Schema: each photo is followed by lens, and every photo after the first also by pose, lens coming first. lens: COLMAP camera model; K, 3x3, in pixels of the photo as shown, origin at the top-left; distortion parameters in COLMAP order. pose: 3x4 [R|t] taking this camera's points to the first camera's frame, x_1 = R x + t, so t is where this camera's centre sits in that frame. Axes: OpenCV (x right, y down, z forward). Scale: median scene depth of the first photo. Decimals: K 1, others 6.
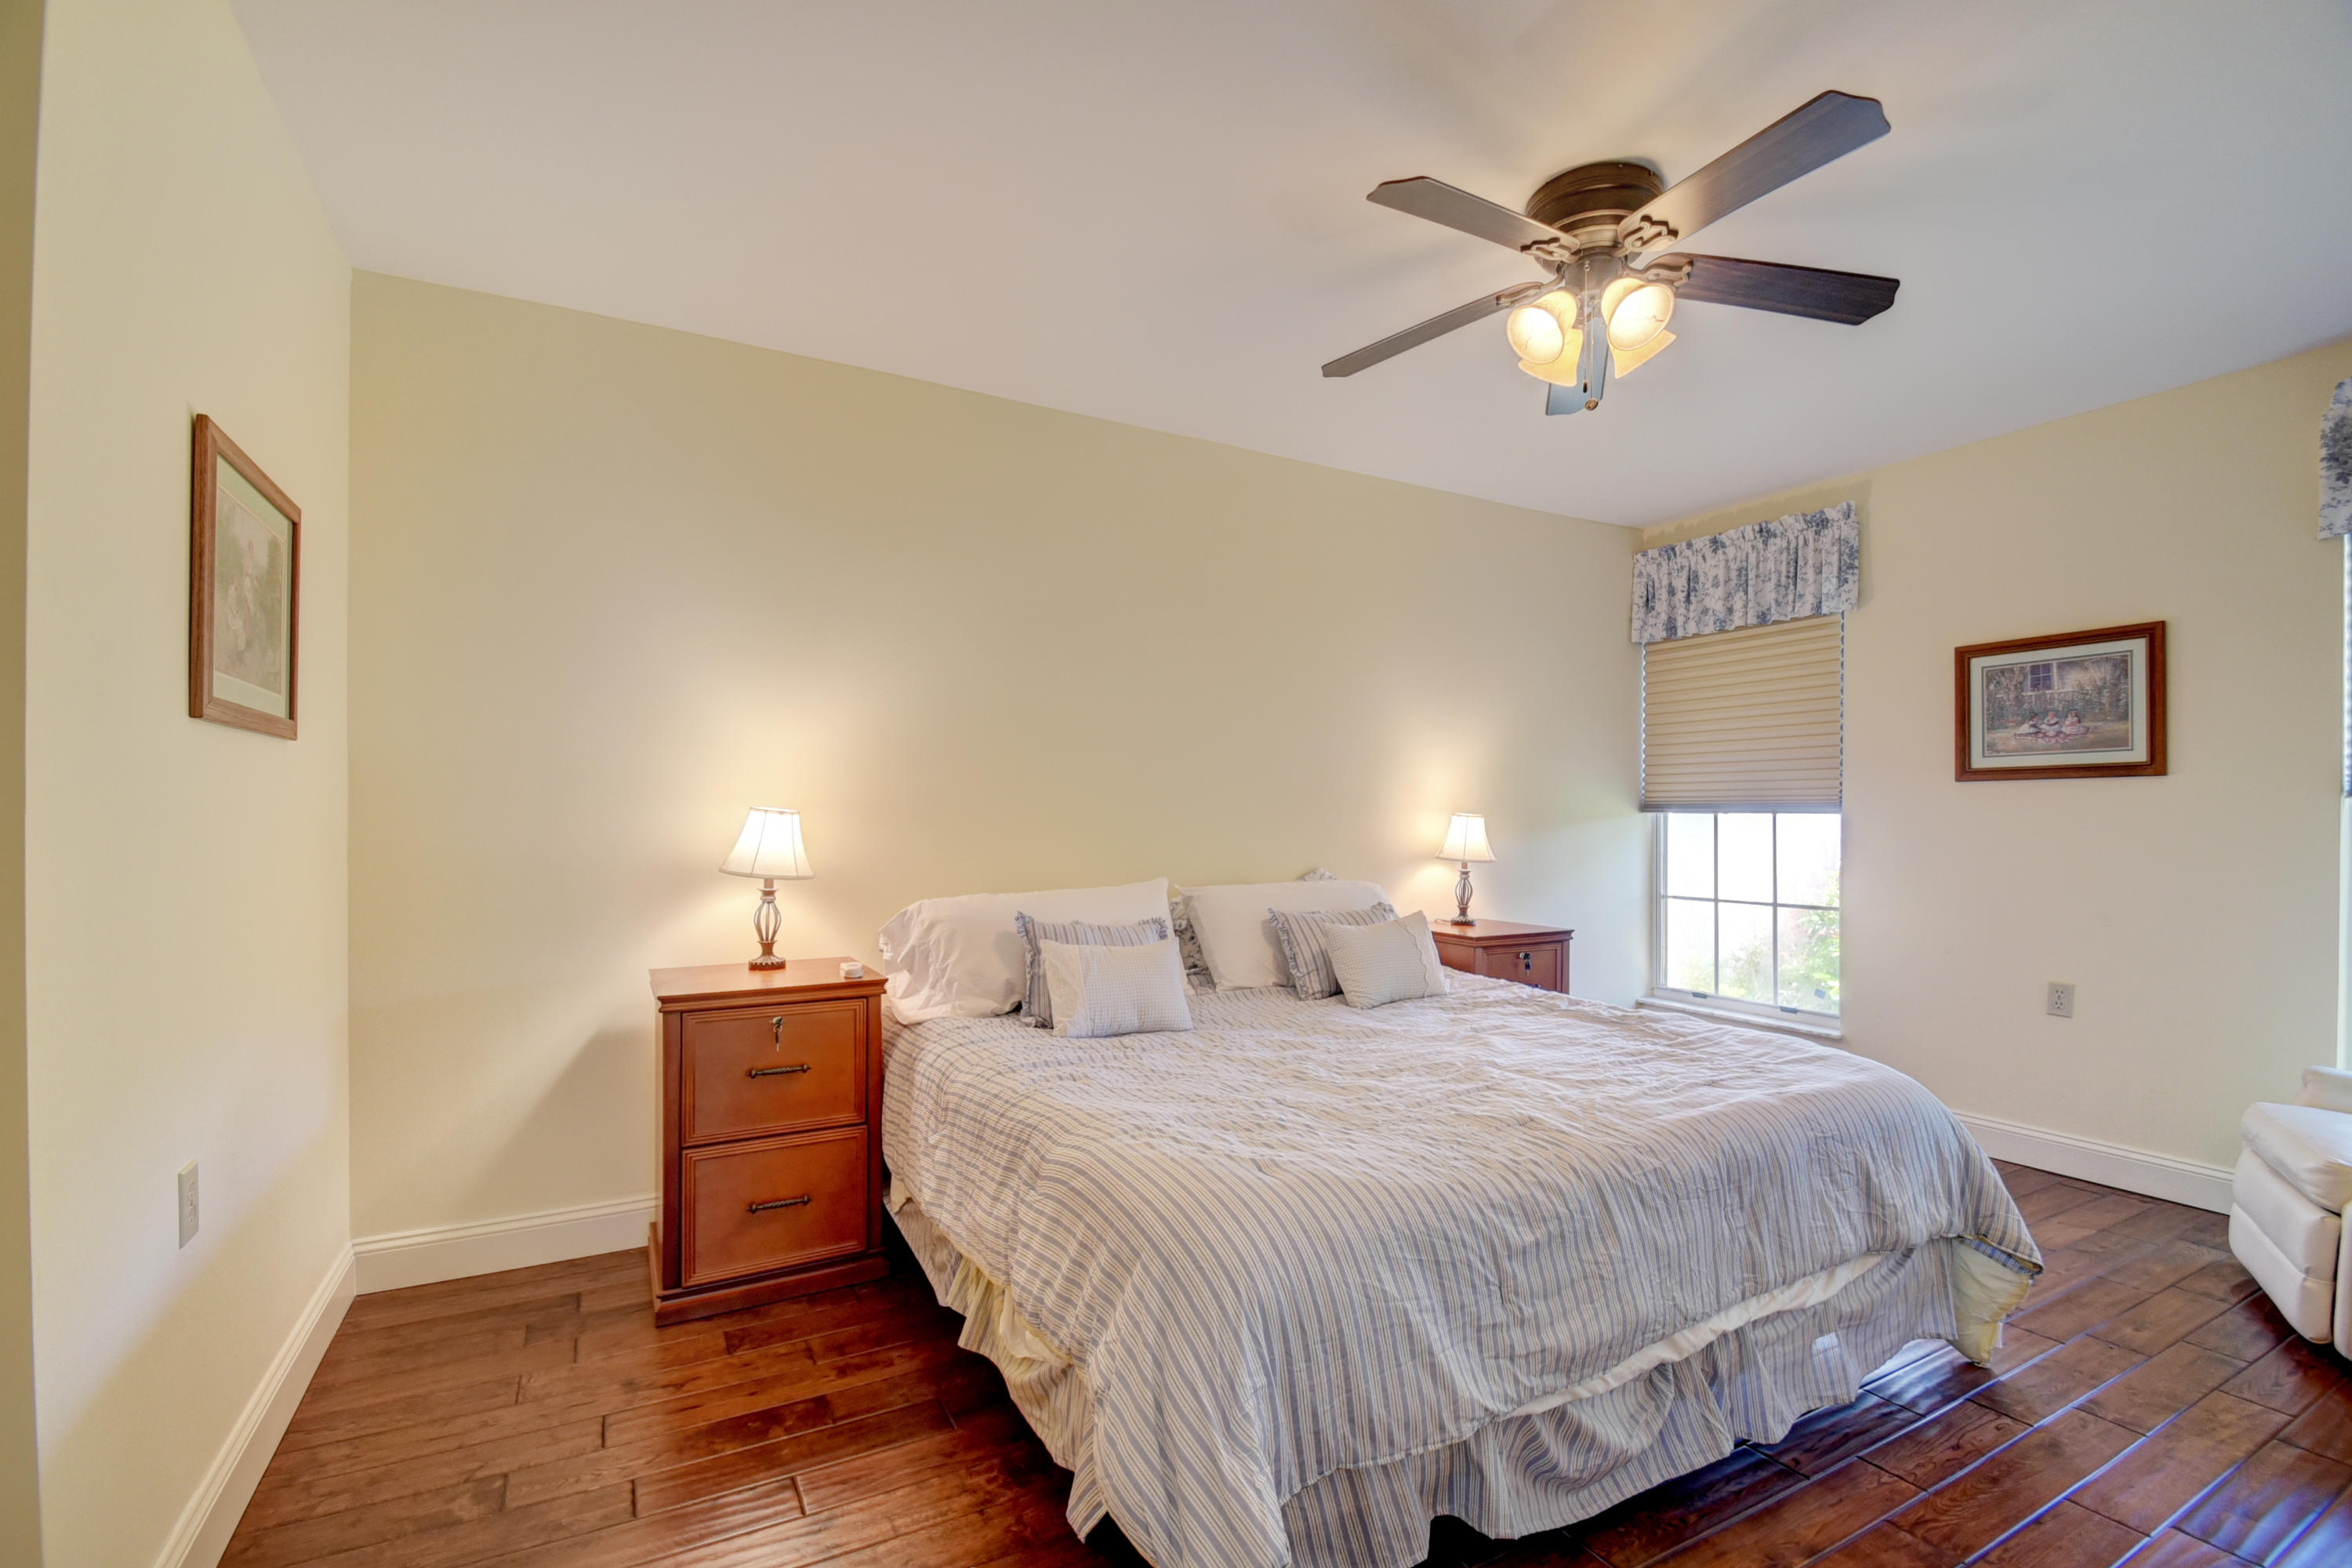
lens RADIAL K [[1029.0, 0, 1178.5], [0, 1029.0, 814.6], [0, 0, 1]] dist [0.016533, -0.017415]
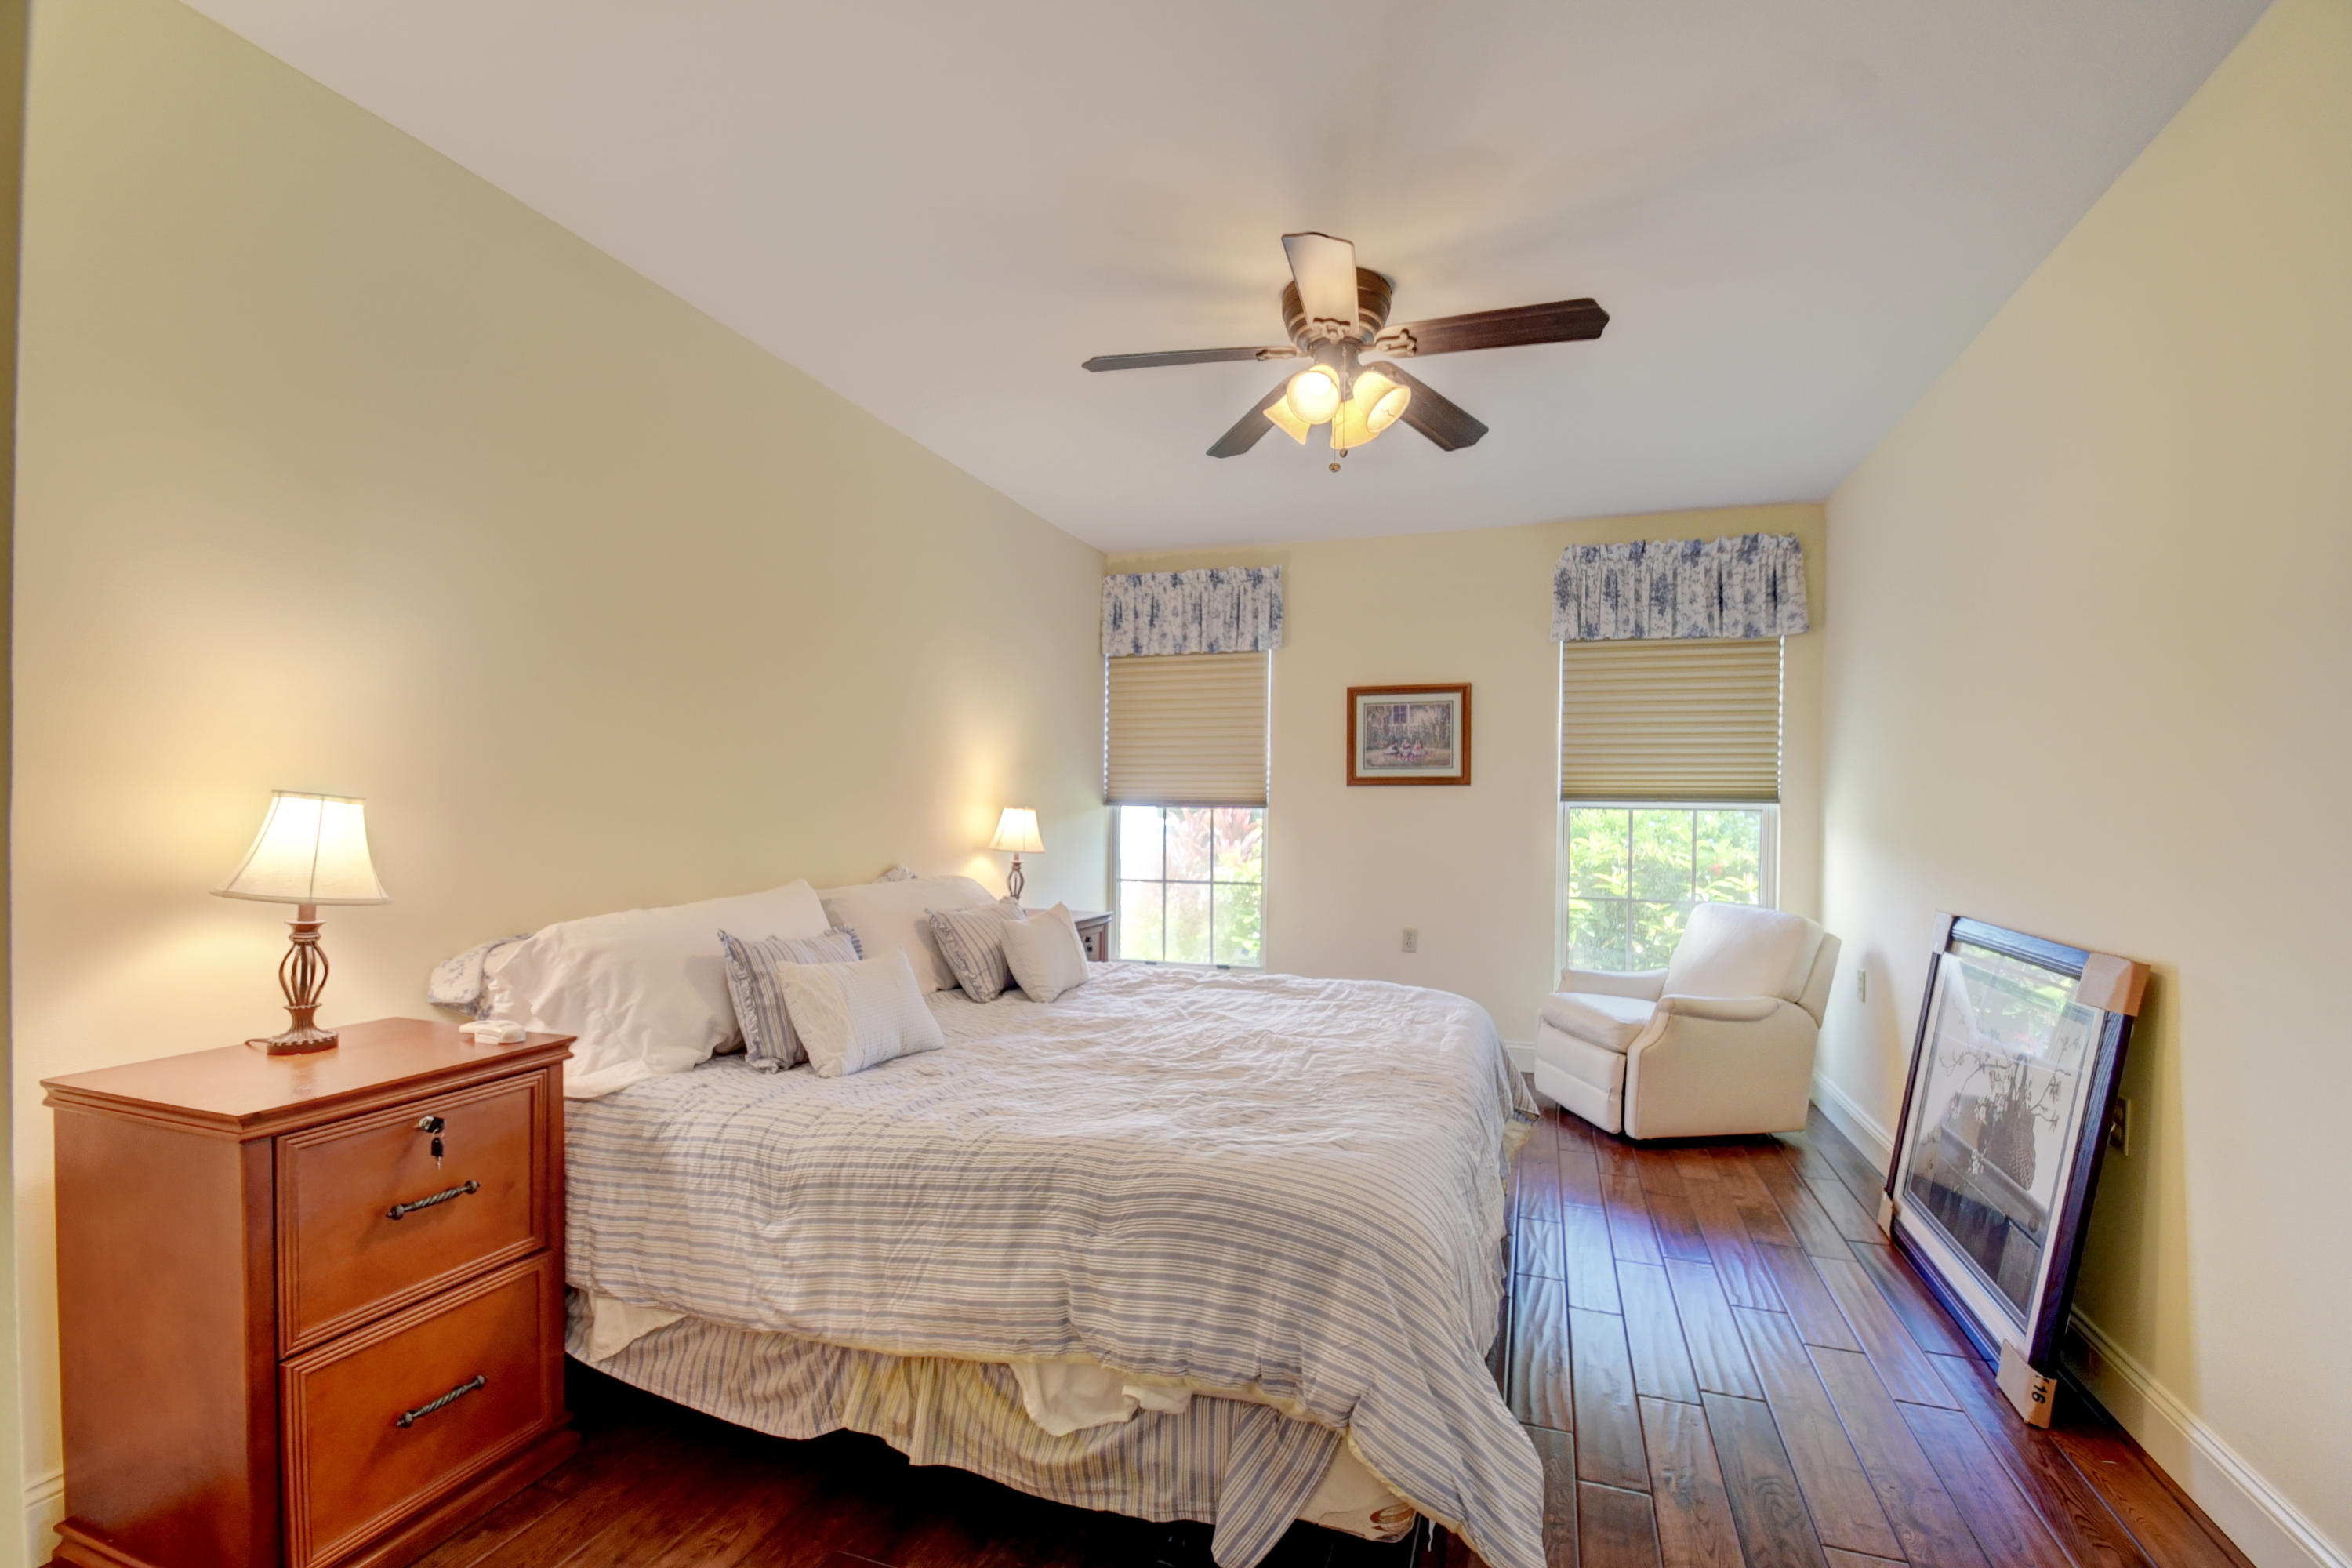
lens RADIAL K [[1029.0, 0, 1178.5], [0, 1029.0, 814.6], [0, 0, 1]] dist [0.016533, -0.017415]
pose [[0.743412, 0.002892, 0.668827, -0.368004], [-0.010379, 0.999920, 0.007212, -0.002332], [-0.668753, -0.012303, 0.743383, 0.162162]]
